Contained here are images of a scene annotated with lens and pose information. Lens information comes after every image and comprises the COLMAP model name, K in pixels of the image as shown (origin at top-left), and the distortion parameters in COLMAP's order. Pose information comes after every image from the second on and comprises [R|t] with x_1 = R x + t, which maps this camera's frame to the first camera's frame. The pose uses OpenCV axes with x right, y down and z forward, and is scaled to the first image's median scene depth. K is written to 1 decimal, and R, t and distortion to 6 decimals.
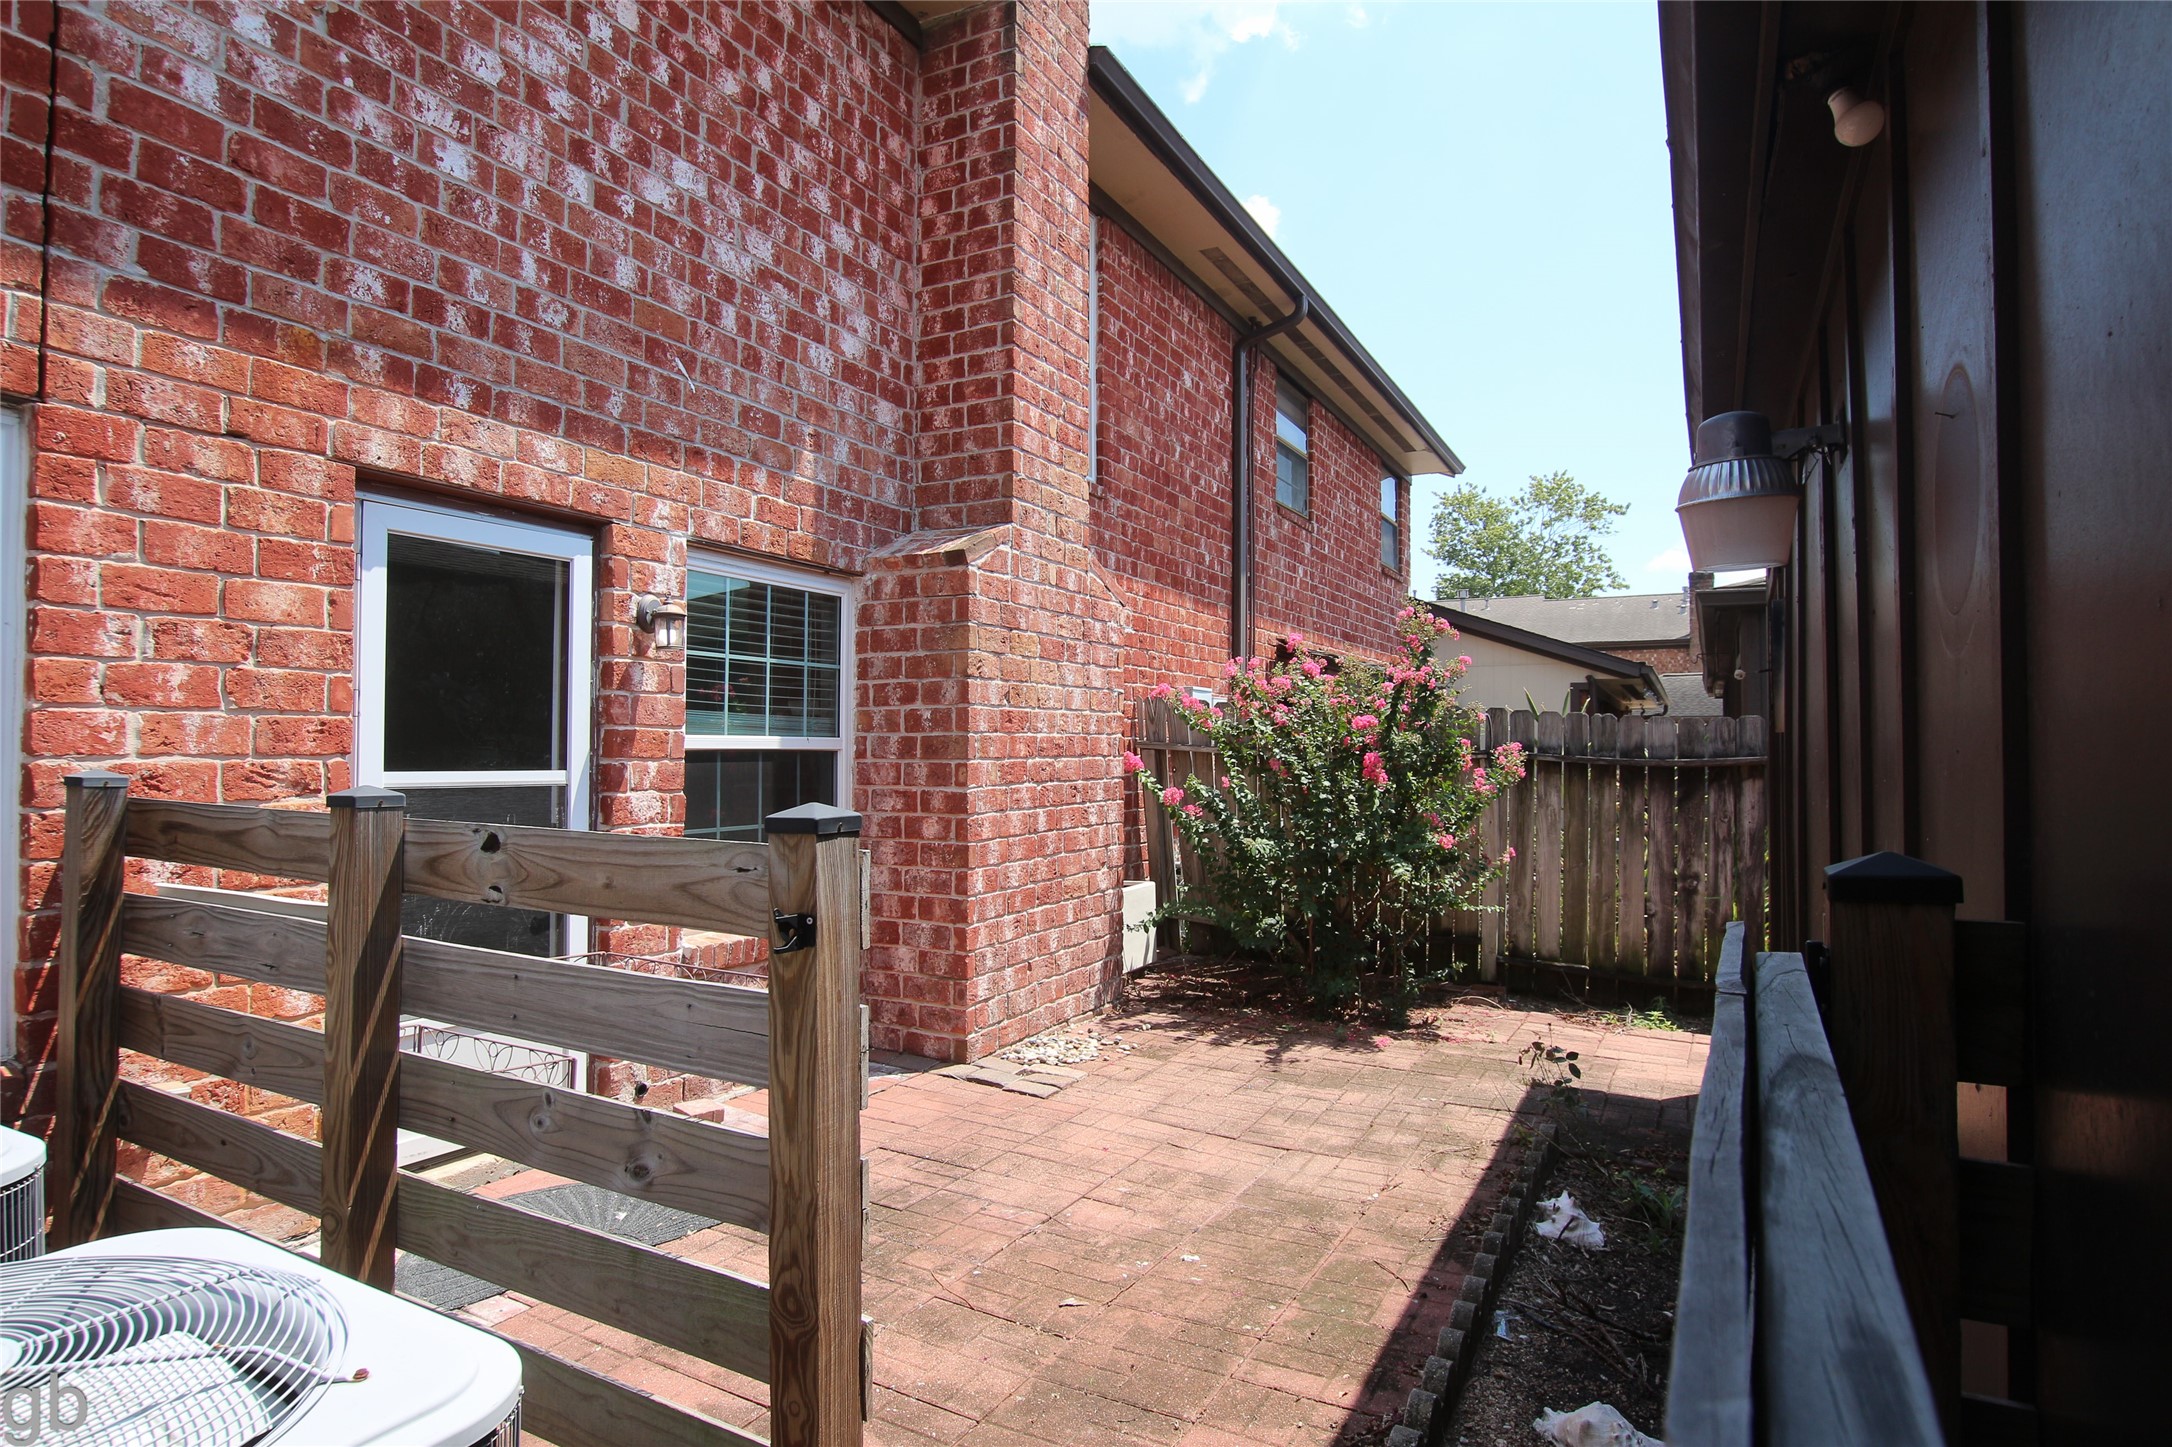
lens RADIAL K [[1199.2, 0, 1075.6], [0, 1199.2, 718.6], [0, 0, 1]] dist [-0.023600, 0.002443]
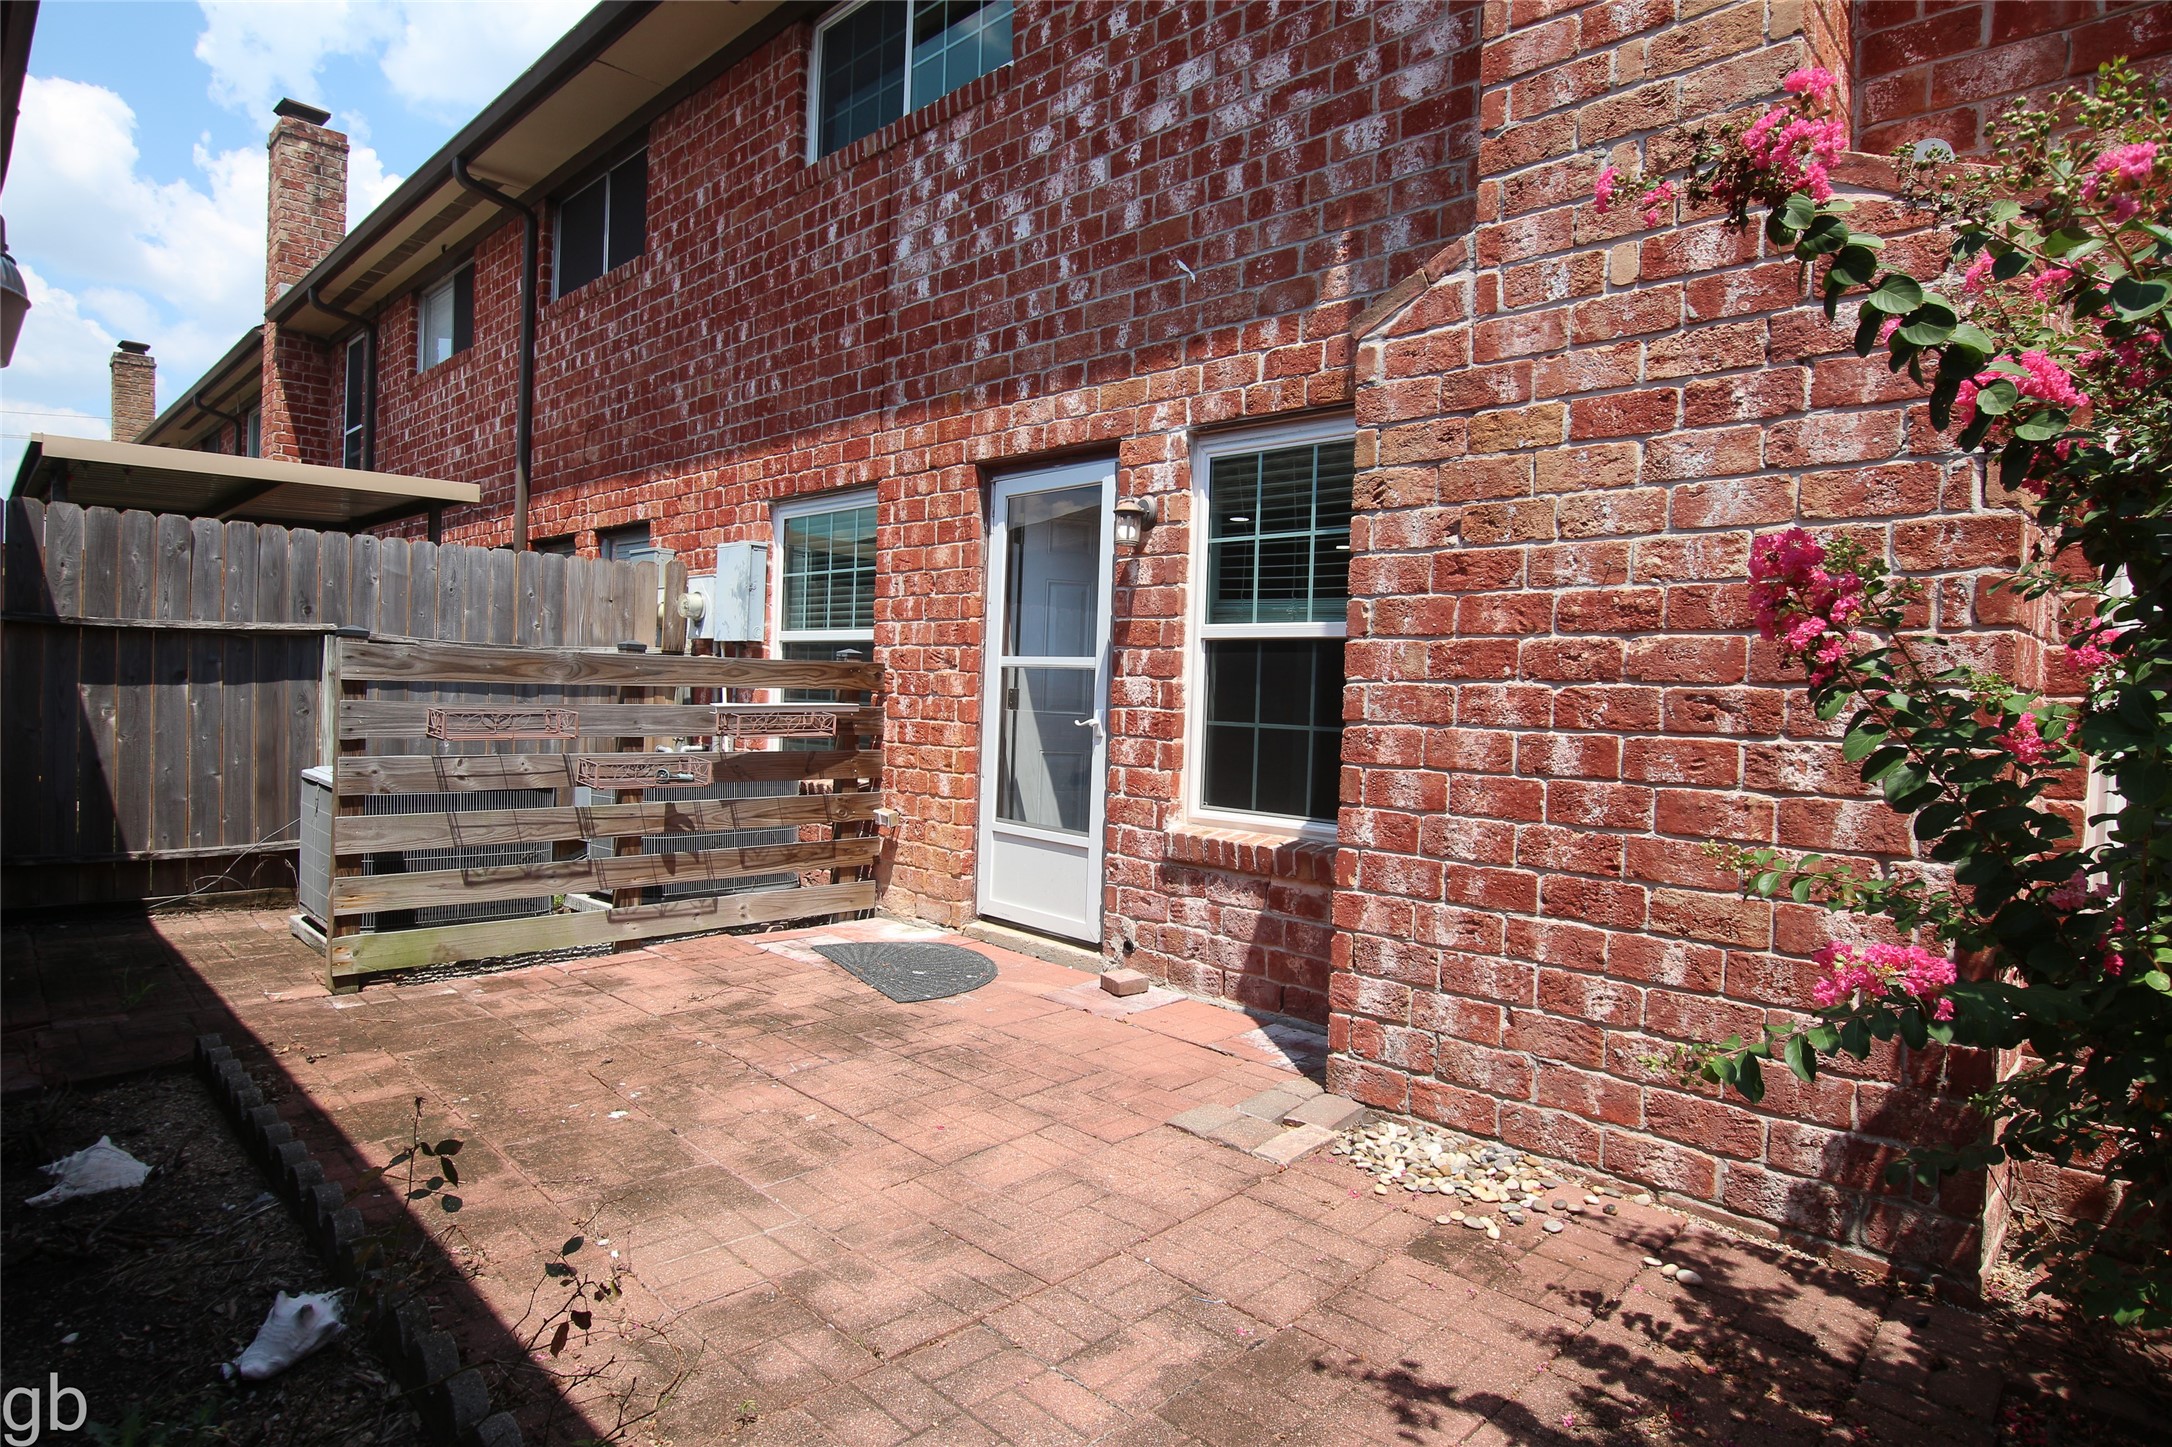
lens RADIAL K [[1199.2, 0, 1075.6], [0, 1199.2, 718.6], [0, 0, 1]] dist [-0.023600, 0.002443]
pose [[-0.299075, 0.005087, -0.954216, 0.700775], [-0.012996, 0.999871, 0.009404, 0.089107], [0.954141, 0.015214, -0.298970, 1.265028]]
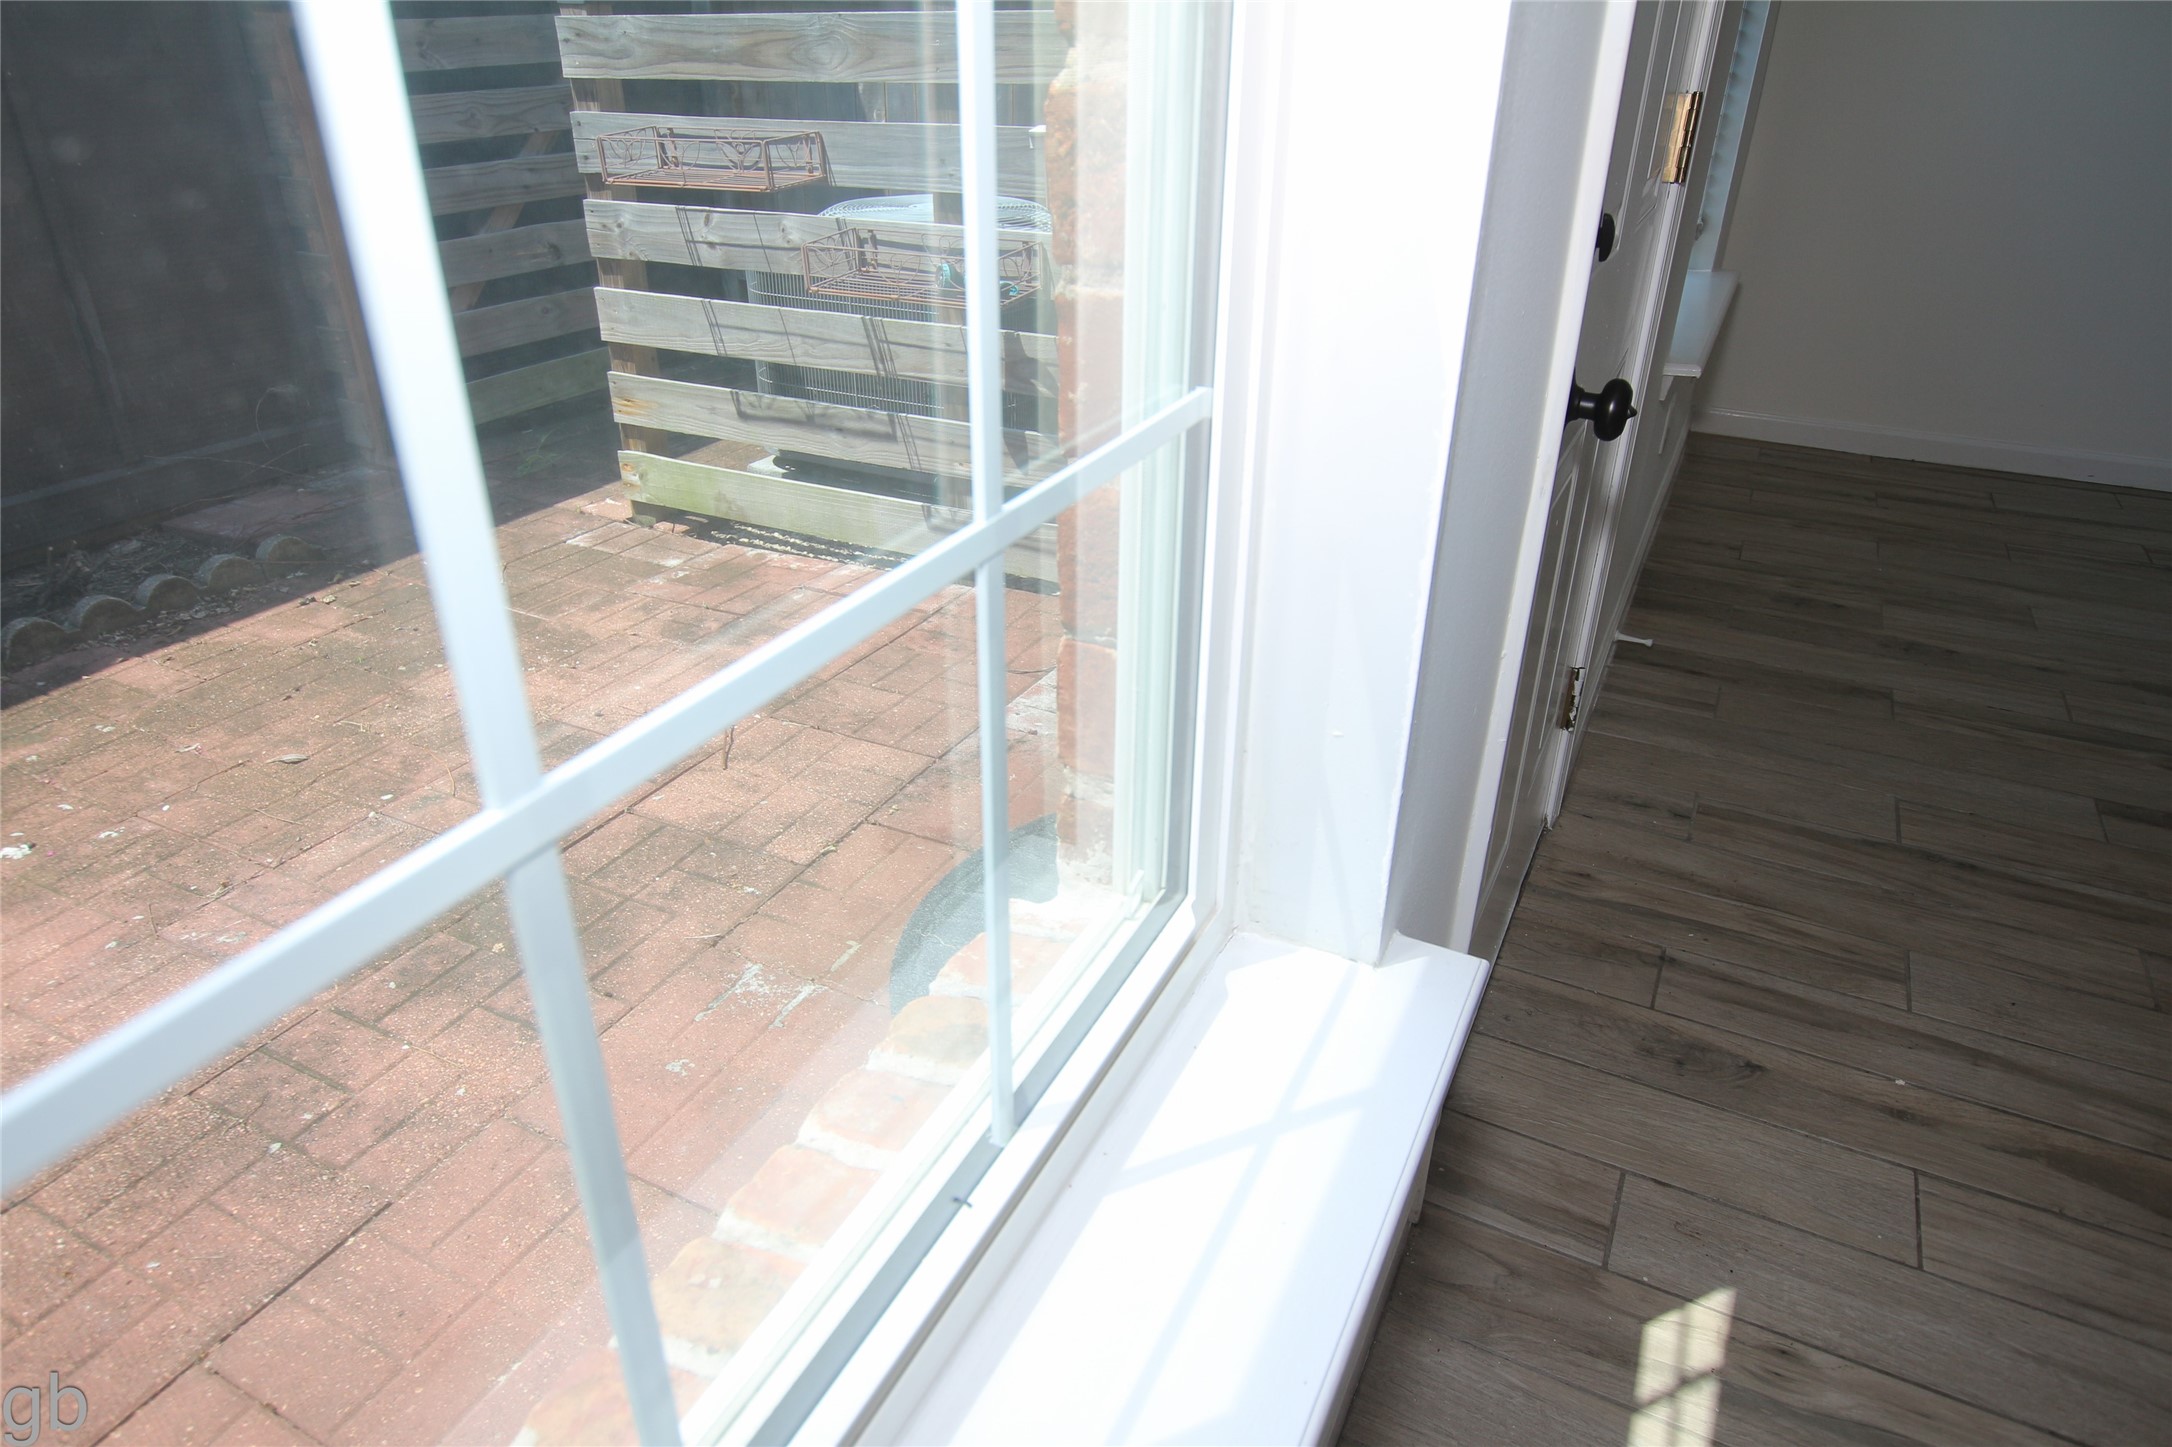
lens RADIAL K [[1310.9, 0, 1081.0], [0, 1310.9, 722.5], [0, 0, 1]] dist [0.000223, -0.000007]
pose [[-0.999713, 0.000806, -0.023934, -0.315438], [-0.009916, 0.895783, 0.444381, 0.069287], [0.021798, 0.444491, -0.895518, 1.217350]]
